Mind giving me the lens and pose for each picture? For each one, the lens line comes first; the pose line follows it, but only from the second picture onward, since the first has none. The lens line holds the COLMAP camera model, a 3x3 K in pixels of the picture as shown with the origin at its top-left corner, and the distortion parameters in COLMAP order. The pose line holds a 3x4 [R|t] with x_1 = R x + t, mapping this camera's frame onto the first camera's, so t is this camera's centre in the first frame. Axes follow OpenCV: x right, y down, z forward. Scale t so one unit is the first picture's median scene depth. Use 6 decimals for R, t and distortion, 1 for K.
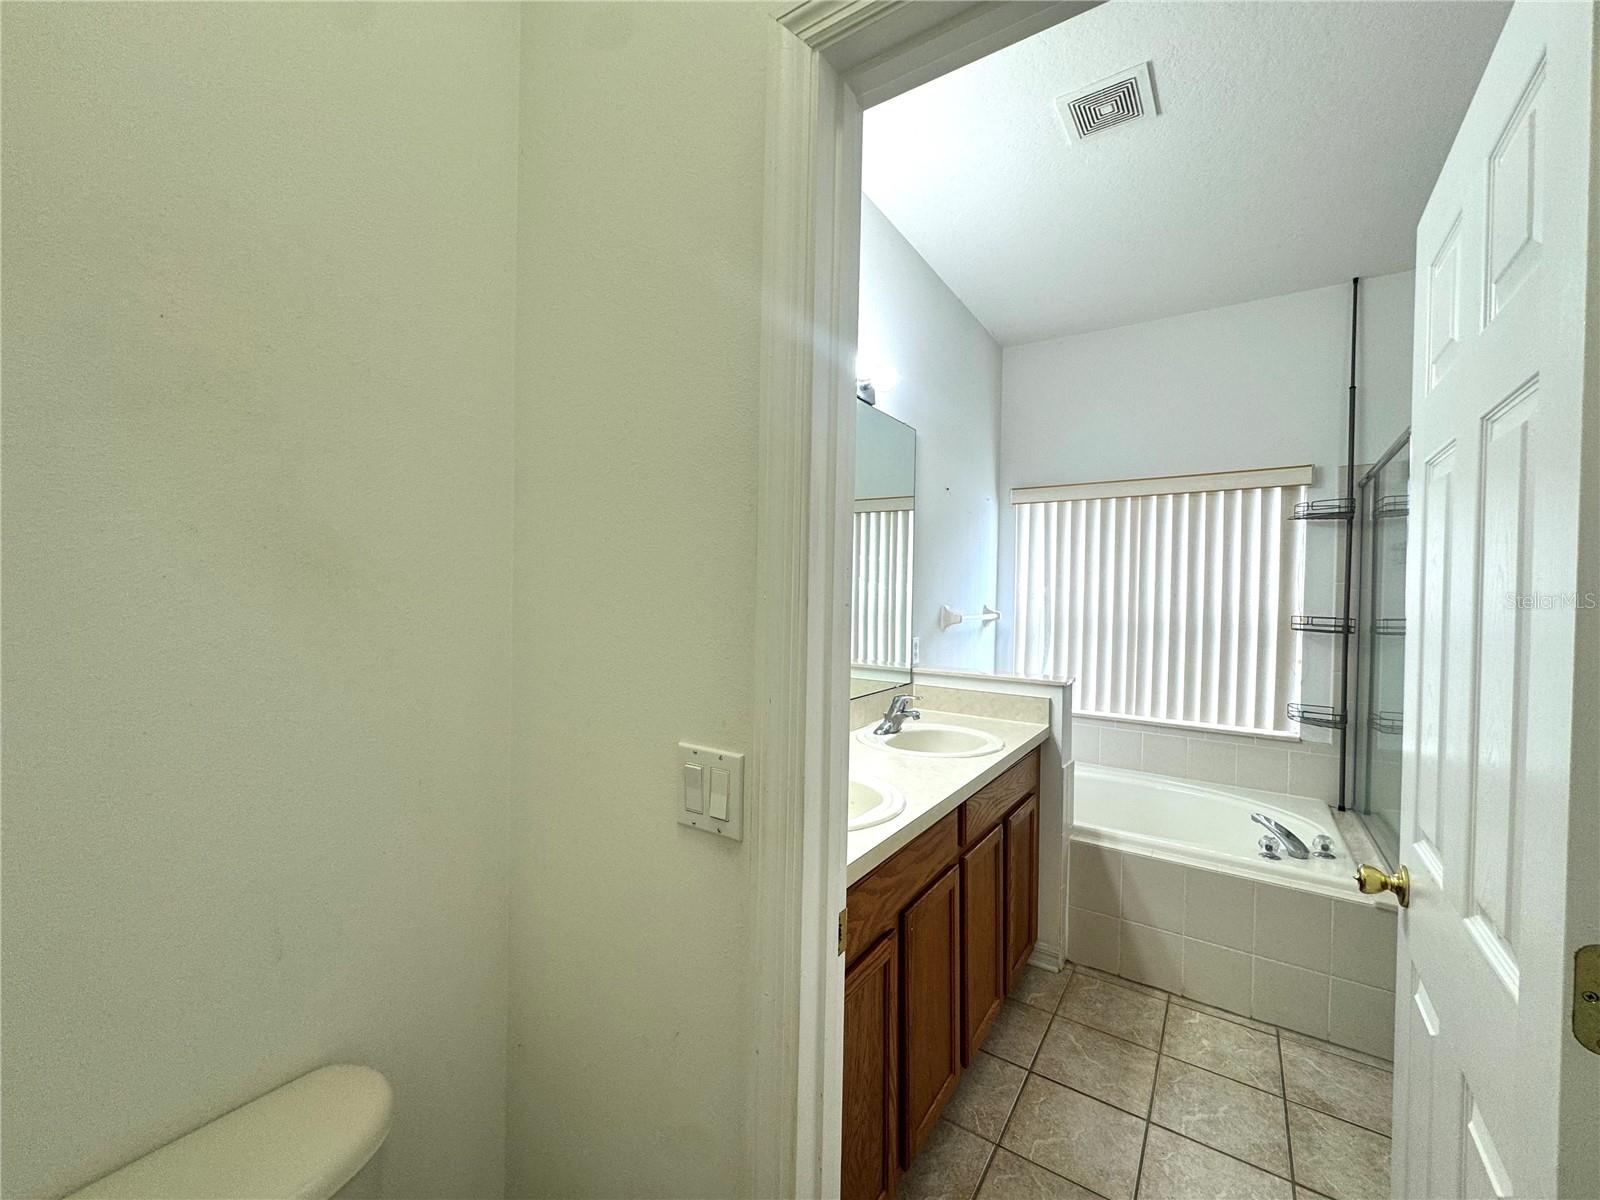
lens RADIAL K [[638.4, 0, 797.9], [0, 638.4, 599.3], [0, 0, 1]] dist [-0.007256, 0.000738]
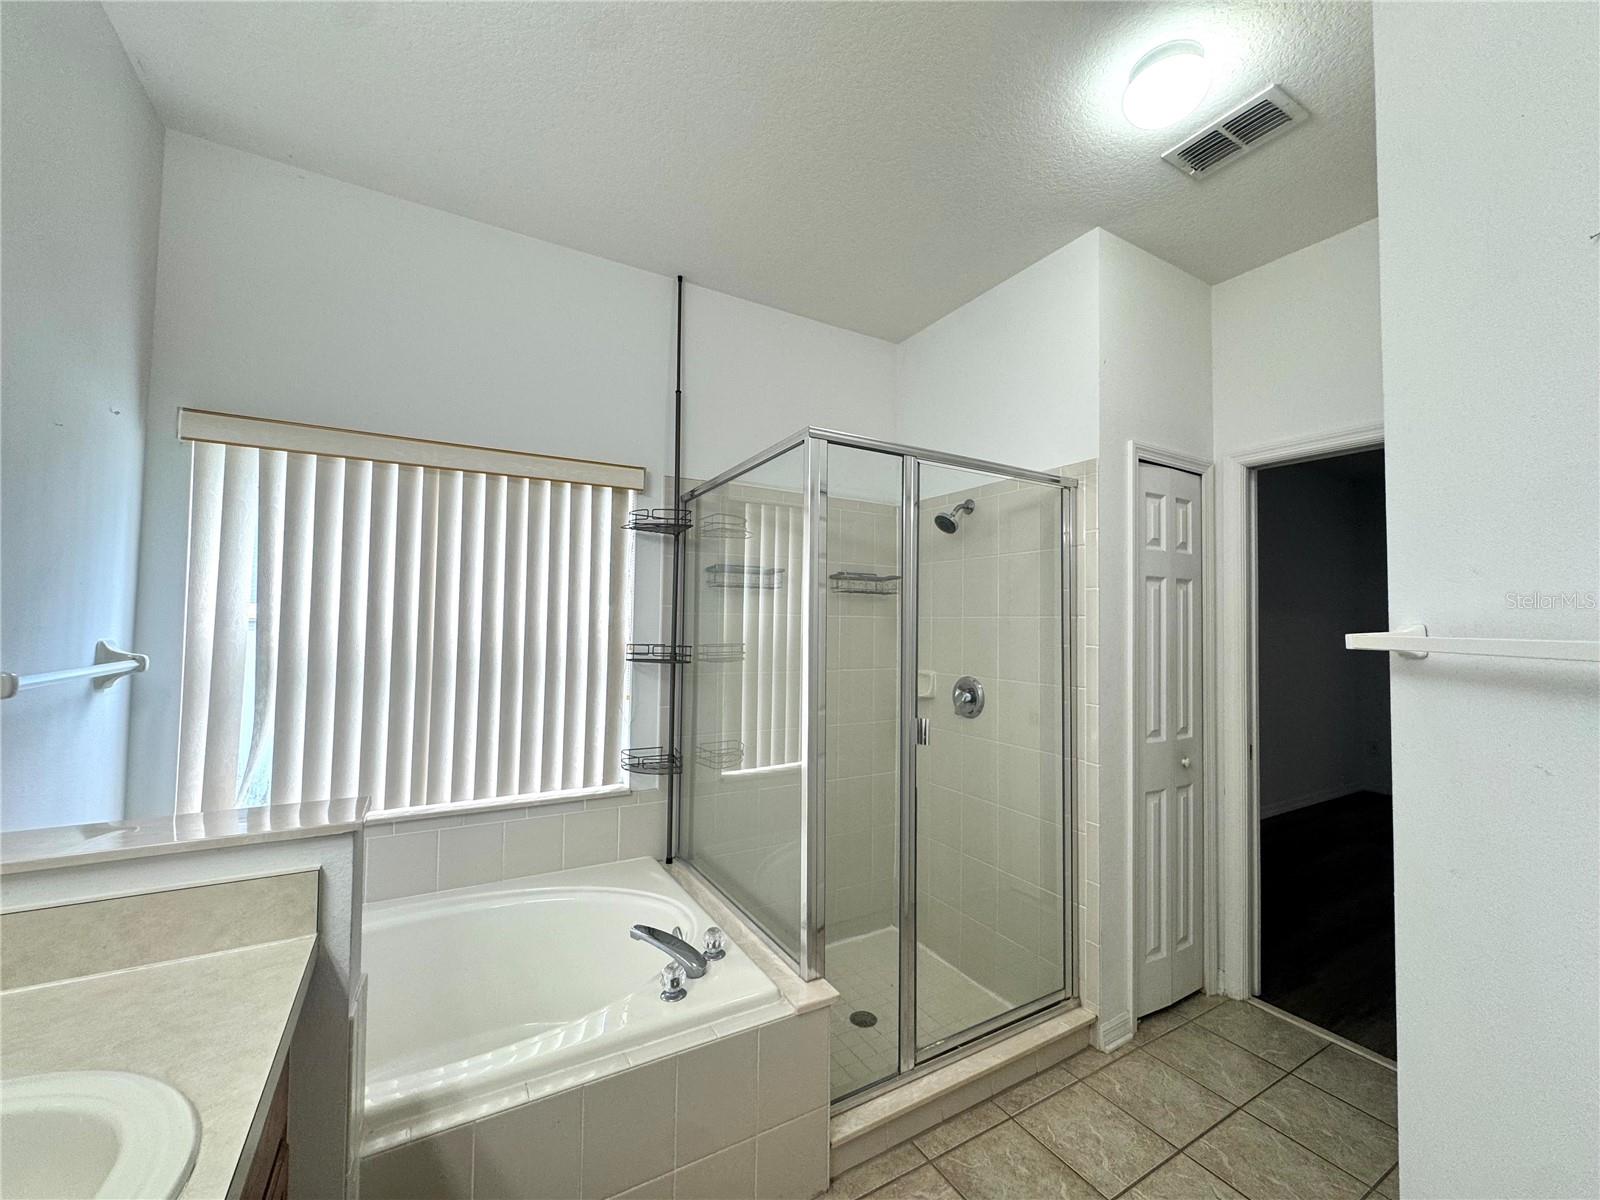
lens RADIAL K [[638.4, 0, 797.9], [0, 638.4, 599.3], [0, 0, 1]] dist [-0.007256, 0.000738]
pose [[0.431418, 0.024109, 0.901830, 0.121007], [0.005740, 0.999549, -0.029467, -0.005798], [-0.902134, 0.017890, 0.431085, 0.430536]]
